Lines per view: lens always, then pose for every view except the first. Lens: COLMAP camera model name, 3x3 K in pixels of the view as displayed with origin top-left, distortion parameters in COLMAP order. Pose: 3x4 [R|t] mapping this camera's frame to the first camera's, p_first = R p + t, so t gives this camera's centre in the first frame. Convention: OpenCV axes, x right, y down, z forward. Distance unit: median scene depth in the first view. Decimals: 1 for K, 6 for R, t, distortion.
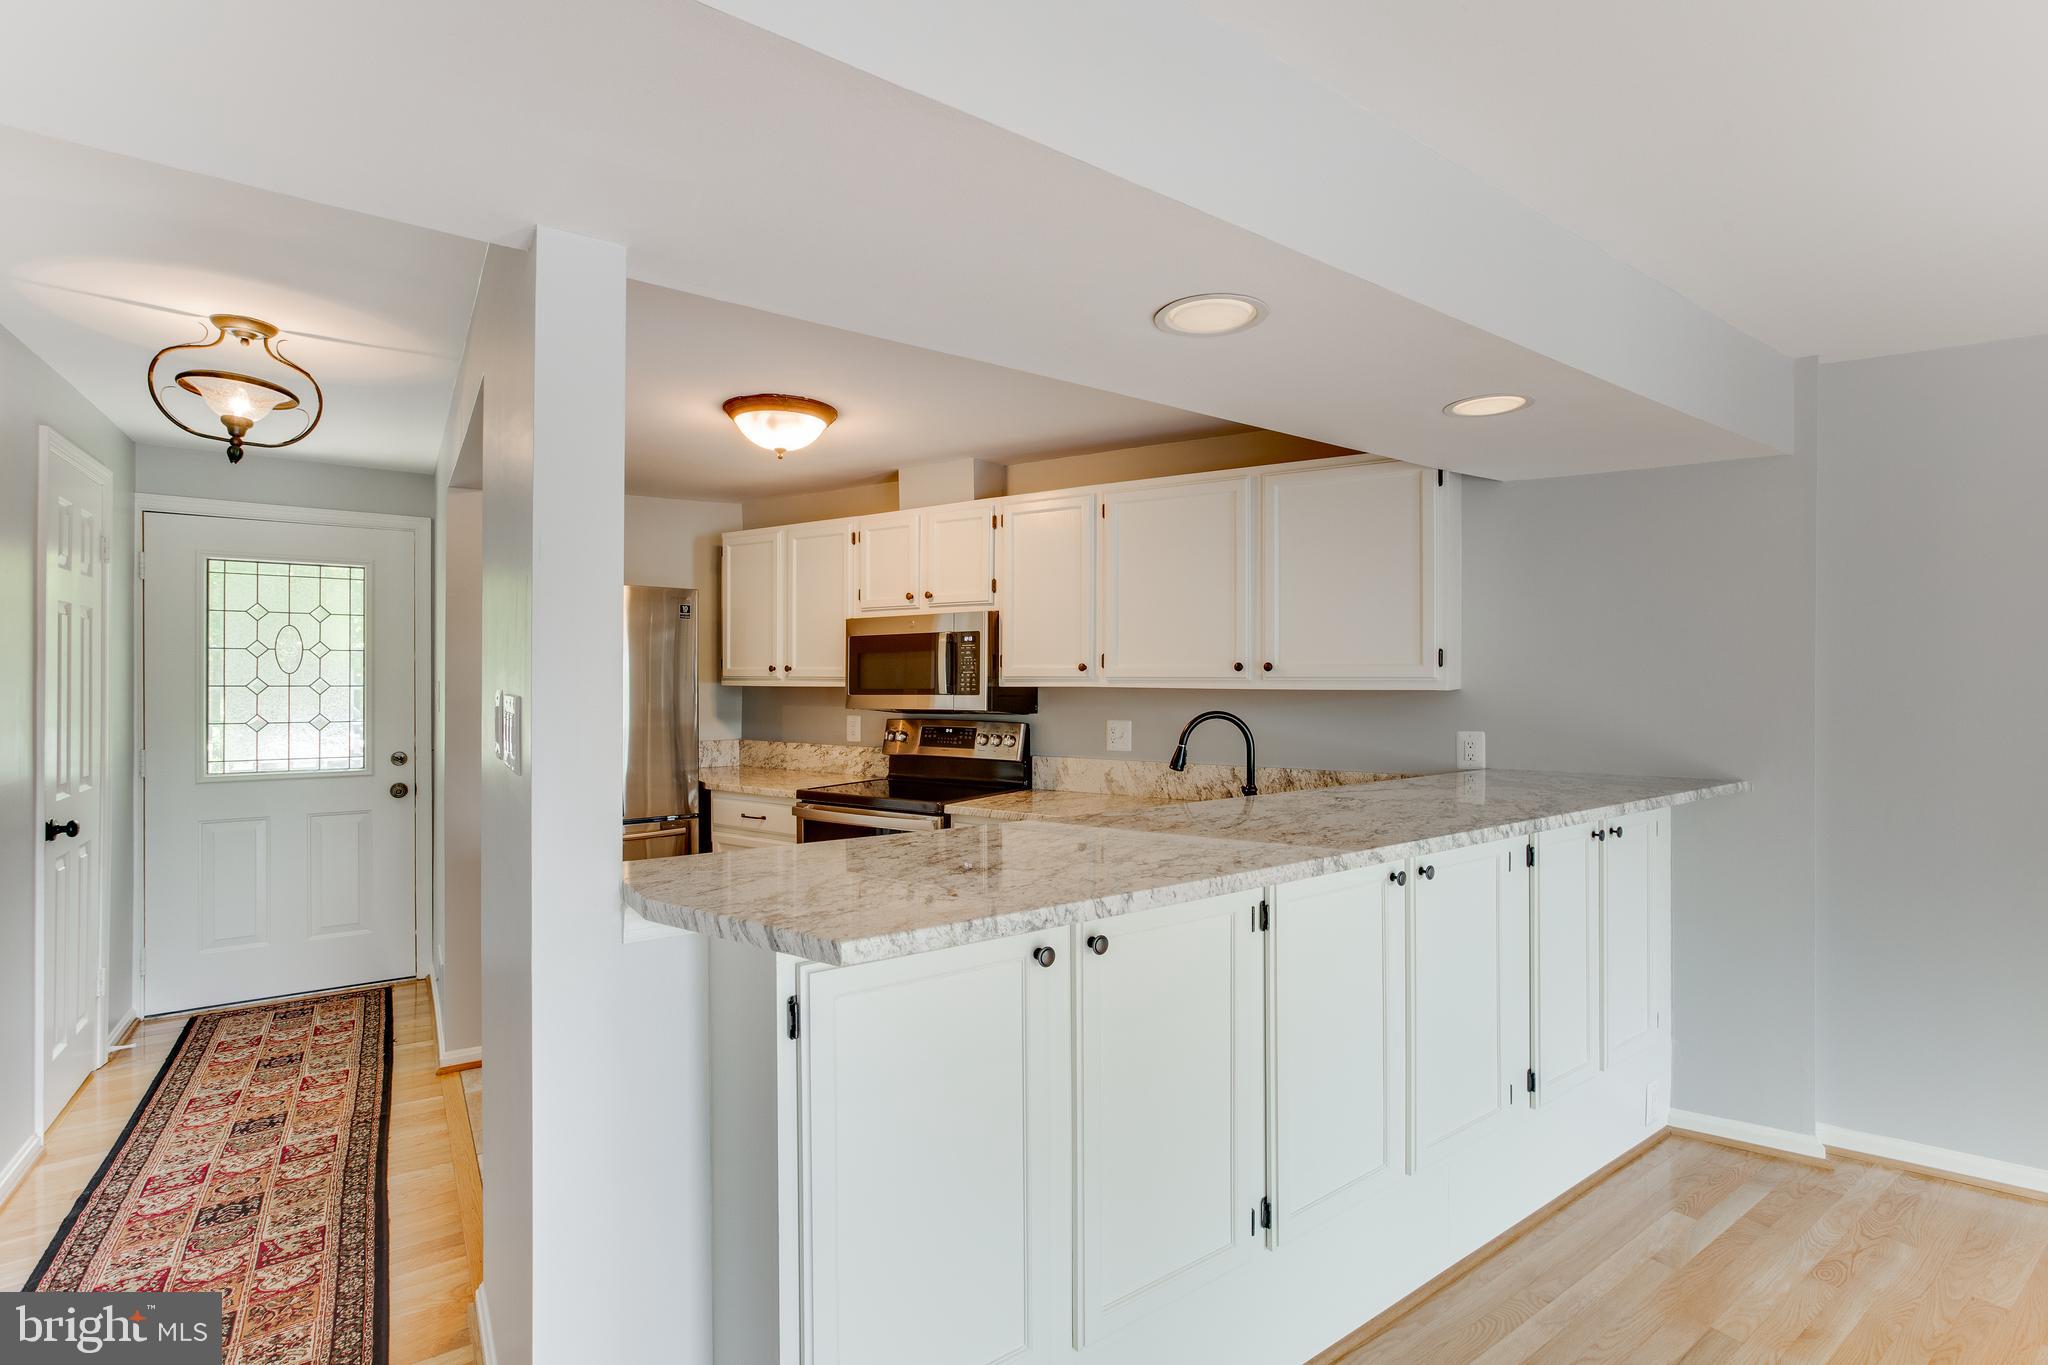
lens RADIAL K [[942.7, 0, 1023.7], [0, 942.7, 695.1], [0, 0, 1]] dist [-0.043030, 0.019847]
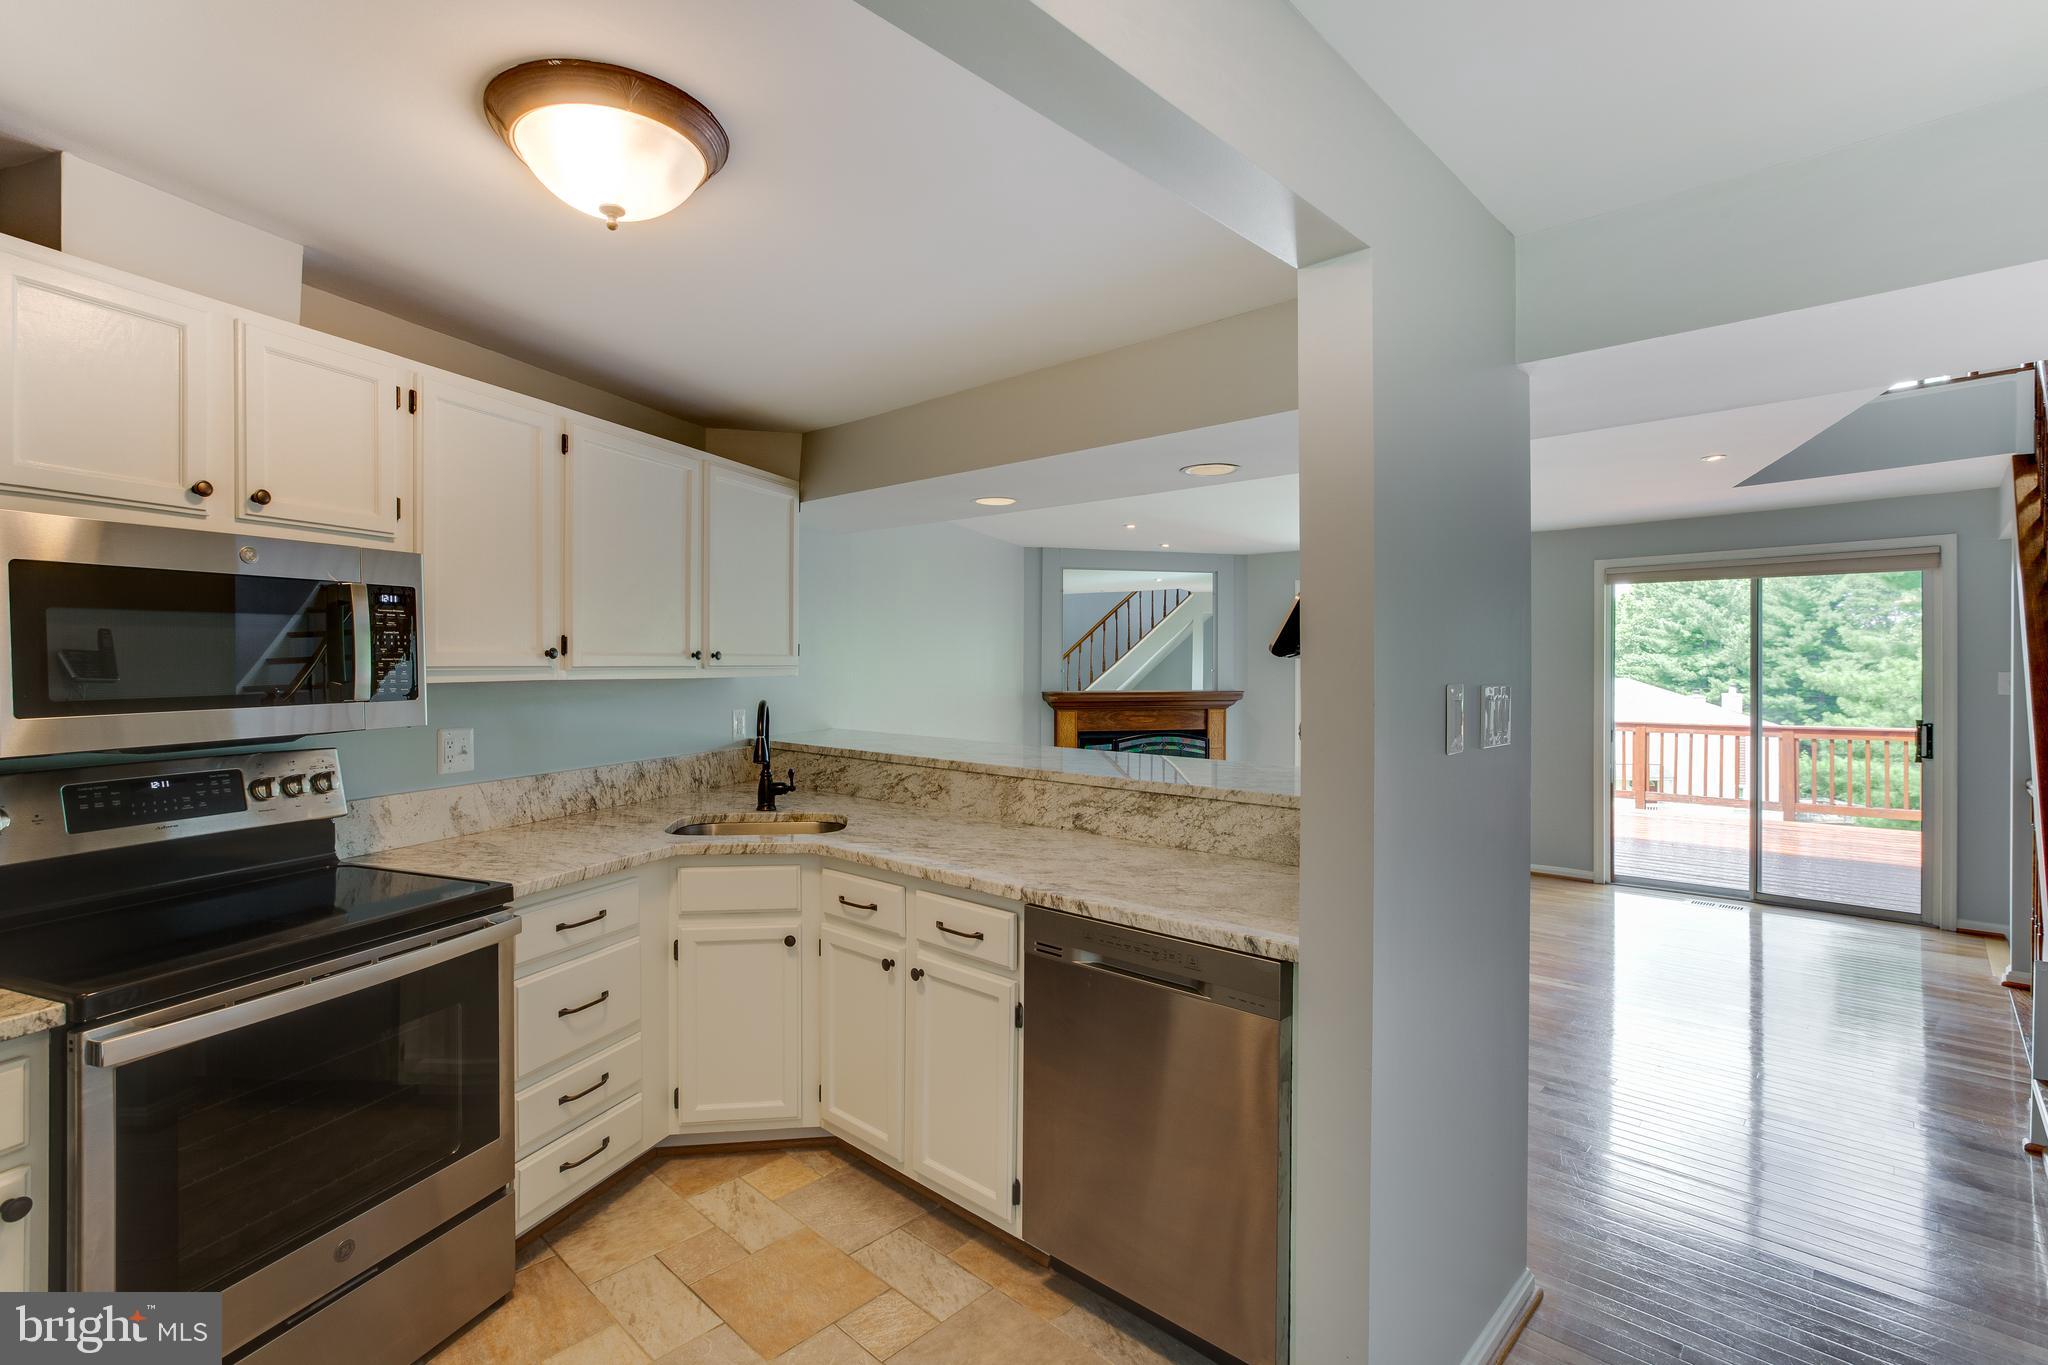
lens RADIAL K [[983.8, 0, 977.6], [0, 983.8, 668.2], [0, 0, 1]] dist [-0.012663, 0.022229]
pose [[-0.182557, -0.006150, 0.983176, -0.818468], [0.017917, 0.999794, 0.009581, -0.021513], [-0.983032, 0.019365, -0.182409, 0.906284]]
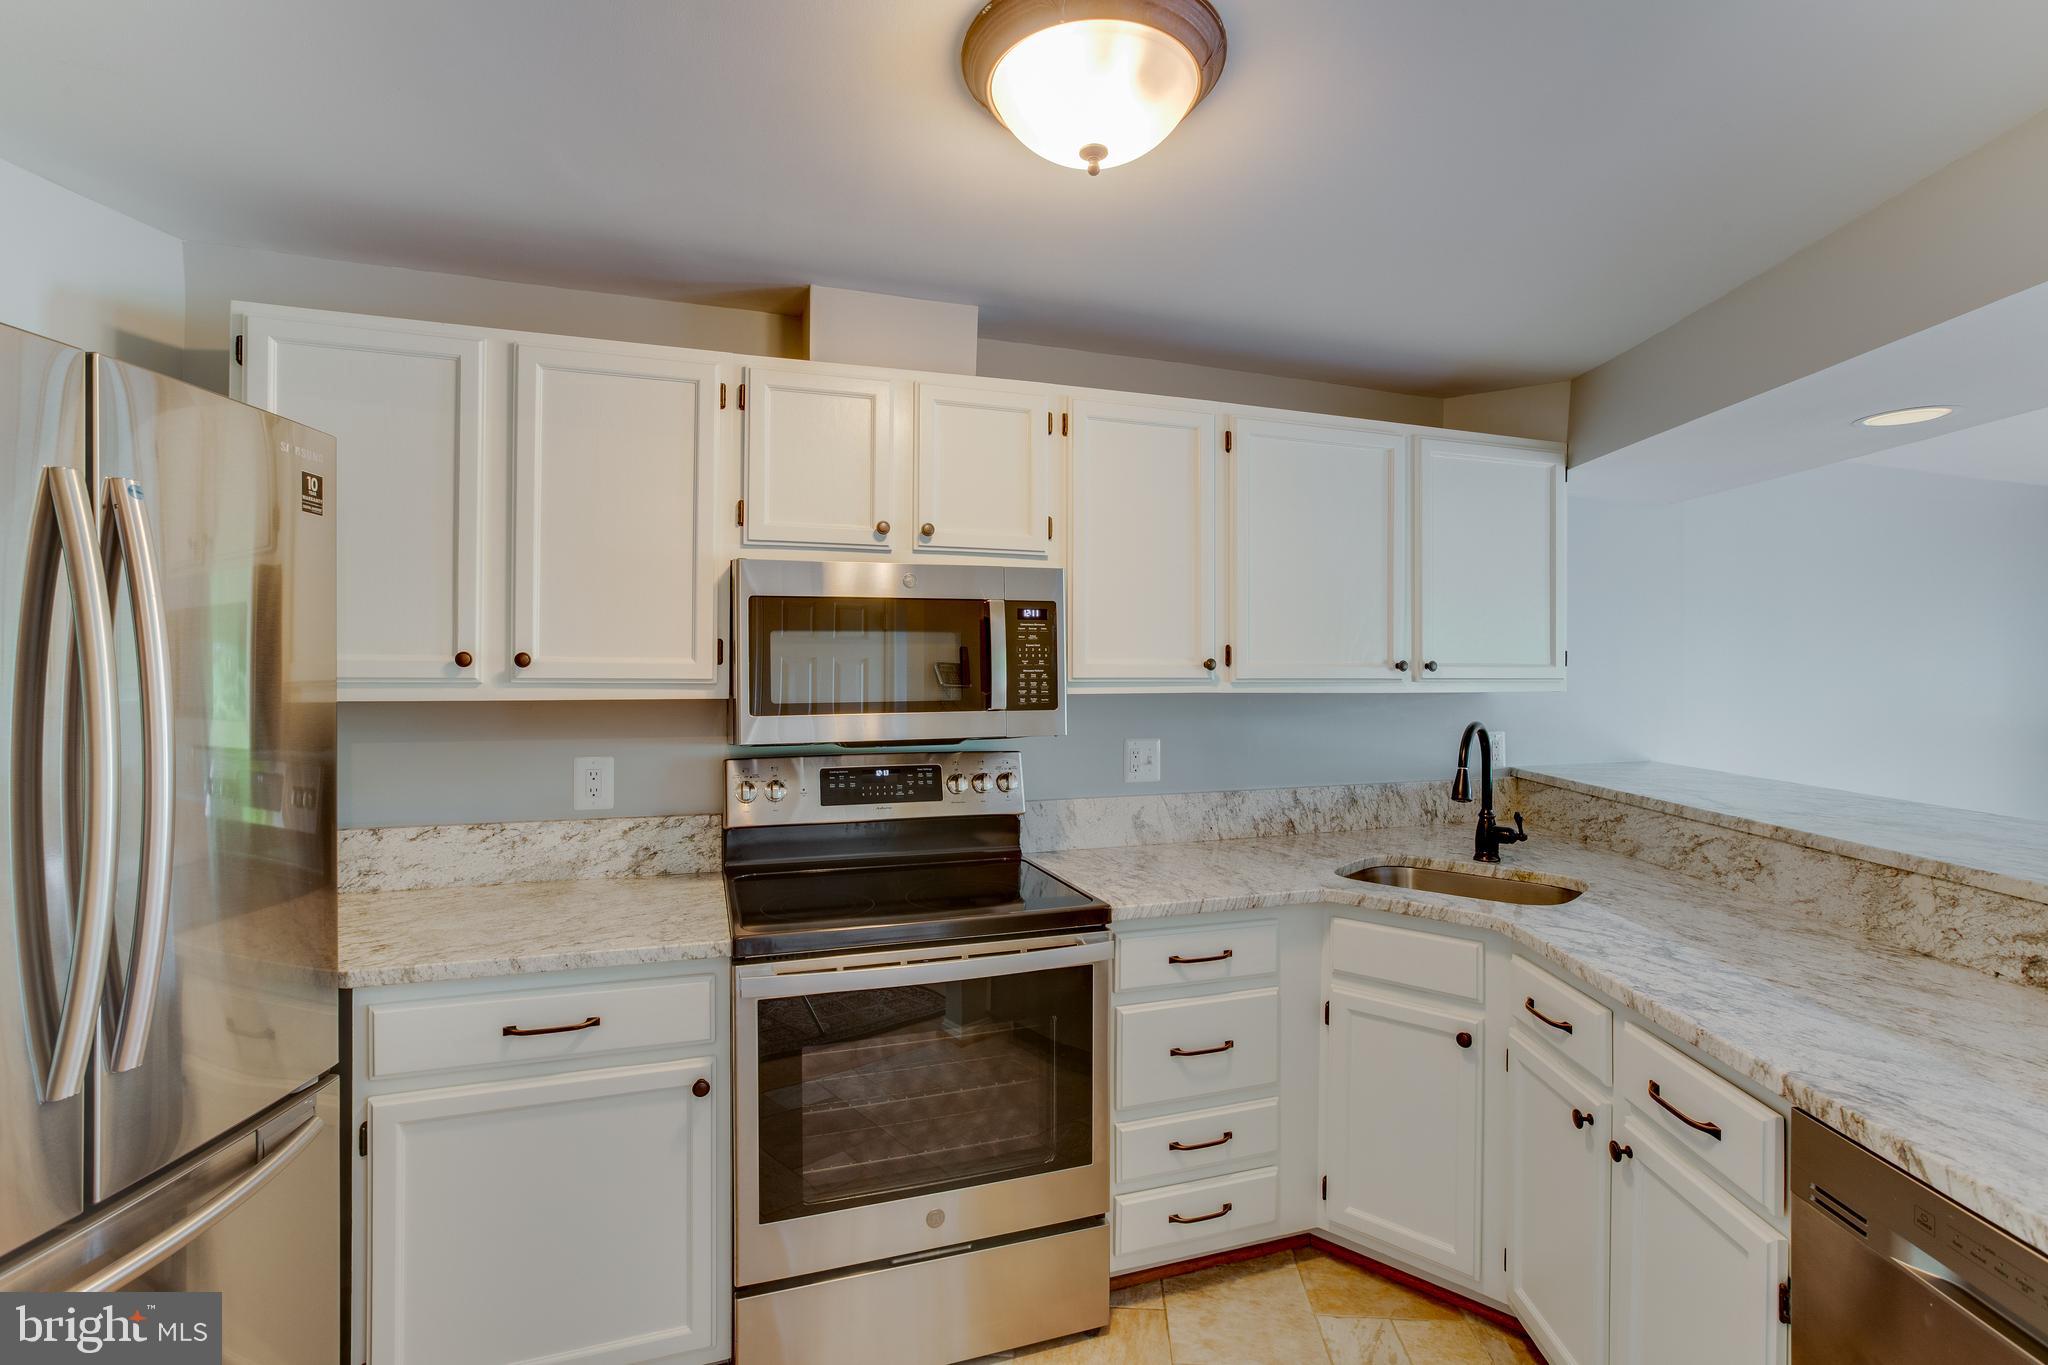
lens RADIAL K [[955.7, 0, 1007.7], [0, 955.7, 671.8], [0, 0, 1]] dist [-0.030115, 0.021907]
pose [[0.616503, 0.002646, 0.787348, -0.634600], [0.013850, 0.999803, -0.014204, -0.018122], [-0.787231, 0.019662, 0.616345, 0.764637]]
